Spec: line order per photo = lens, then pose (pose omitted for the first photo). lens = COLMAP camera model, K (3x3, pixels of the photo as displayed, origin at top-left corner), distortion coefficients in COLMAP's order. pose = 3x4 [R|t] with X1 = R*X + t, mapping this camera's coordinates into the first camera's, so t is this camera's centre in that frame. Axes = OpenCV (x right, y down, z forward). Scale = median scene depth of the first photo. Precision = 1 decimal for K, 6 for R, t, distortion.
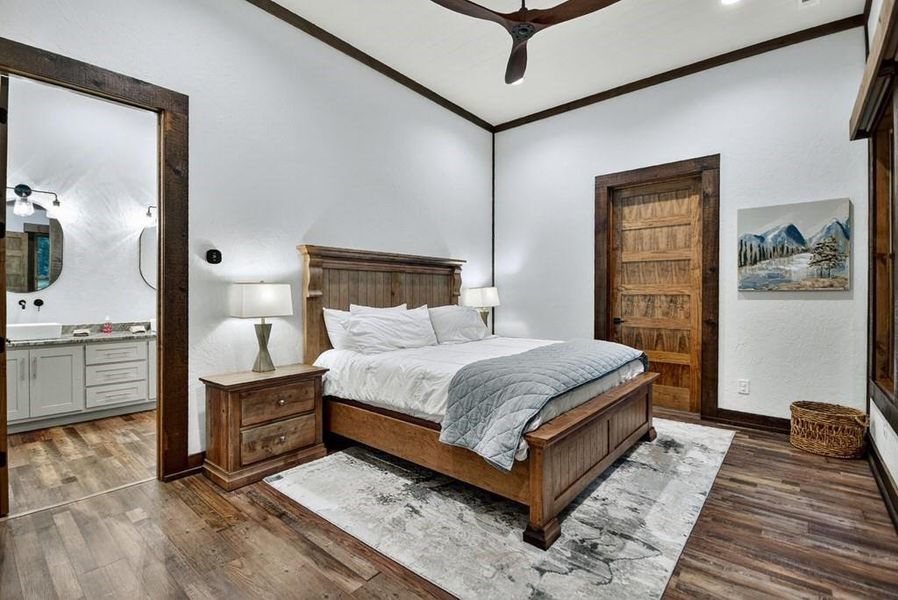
lens RADIAL K [[417.4, 0, 449.0], [0, 417.4, 300.0], [0, 0, 1]] dist [0.016007, -0.000086]
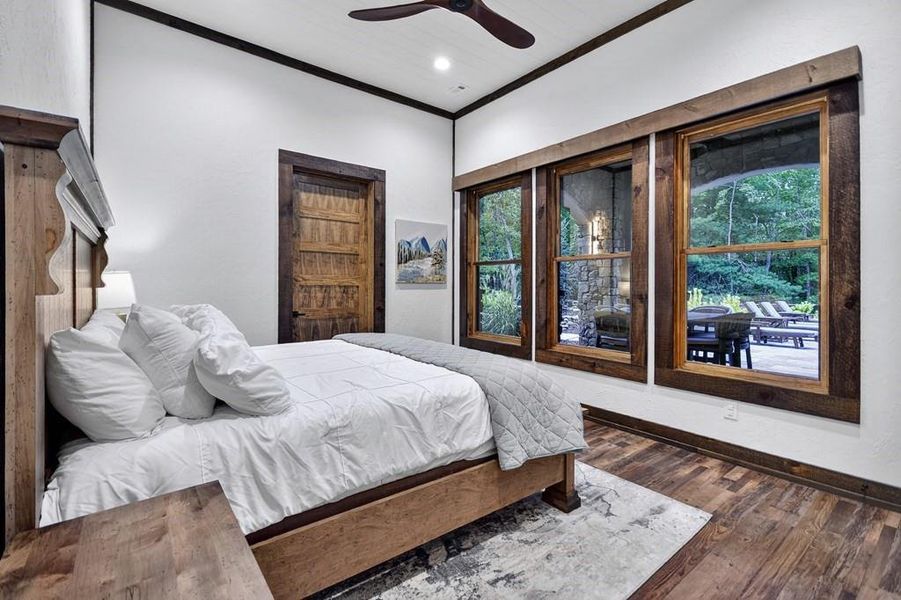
lens RADIAL K [[411.0, 0, 453.7], [0, 411.0, 287.5], [0, 0, 1]] dist [-0.000878, 0.000001]
pose [[0.199163, -0.003120, 0.979961, -0.506441], [0.009072, 0.999958, 0.001340, -0.007597], [-0.979924, 0.008624, 0.199183, 0.589307]]
